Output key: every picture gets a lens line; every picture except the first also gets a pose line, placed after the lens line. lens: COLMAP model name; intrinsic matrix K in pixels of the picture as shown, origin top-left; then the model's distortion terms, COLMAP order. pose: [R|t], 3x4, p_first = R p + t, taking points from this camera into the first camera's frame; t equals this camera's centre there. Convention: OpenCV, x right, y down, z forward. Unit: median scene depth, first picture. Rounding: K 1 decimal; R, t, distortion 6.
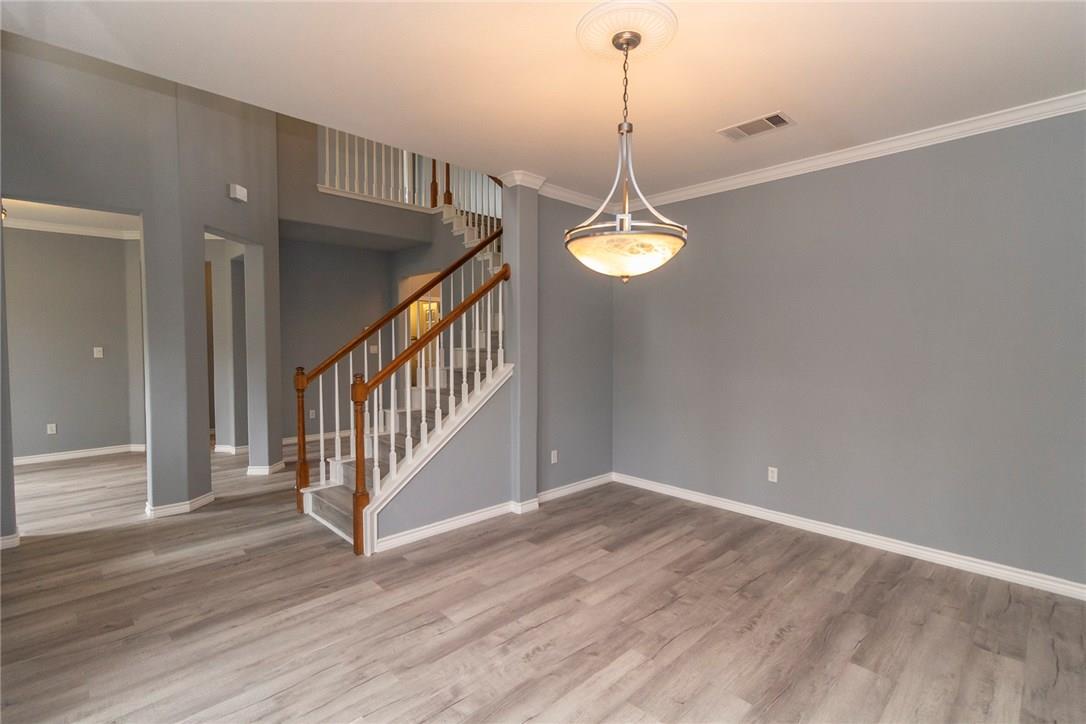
lens RADIAL K [[507.2, 0, 547.2], [0, 507.2, 354.8], [0, 0, 1]] dist [0.011296, 0.000788]
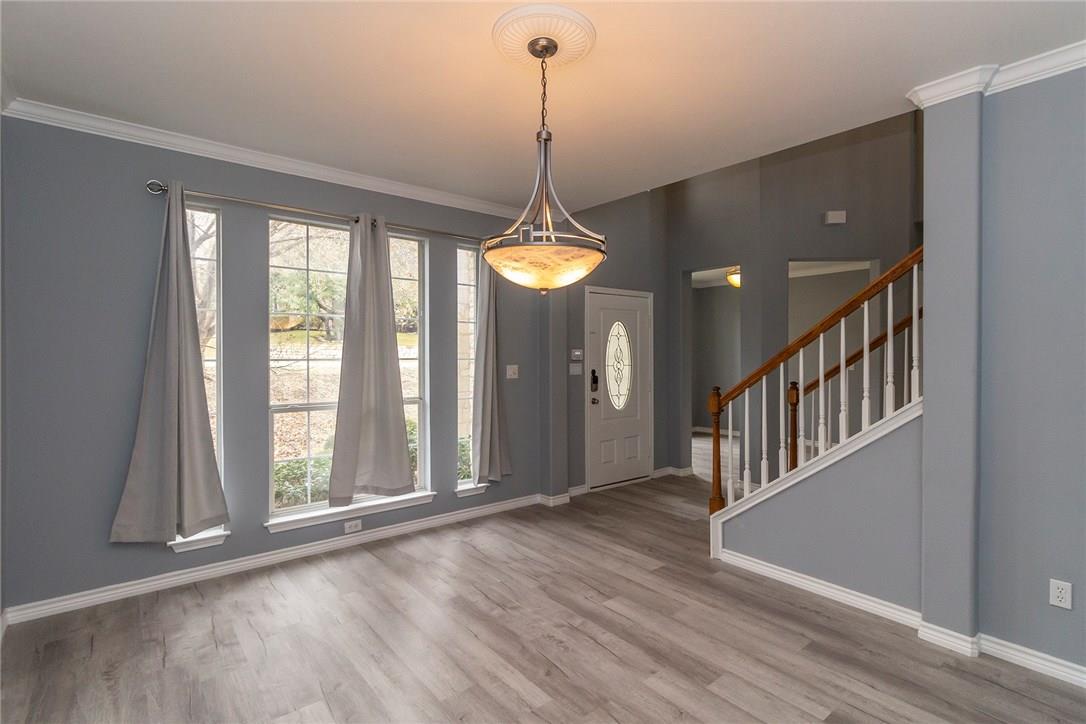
lens RADIAL K [[507.2, 0, 549.9], [0, 507.2, 363.8], [0, 0, 1]] dist [0.011296, 0.000788]
pose [[-0.078701, 0.012346, -0.996822, 0.887230], [-0.028759, 0.999479, 0.014649, -0.021670], [0.996483, 0.029820, -0.078304, 0.883676]]
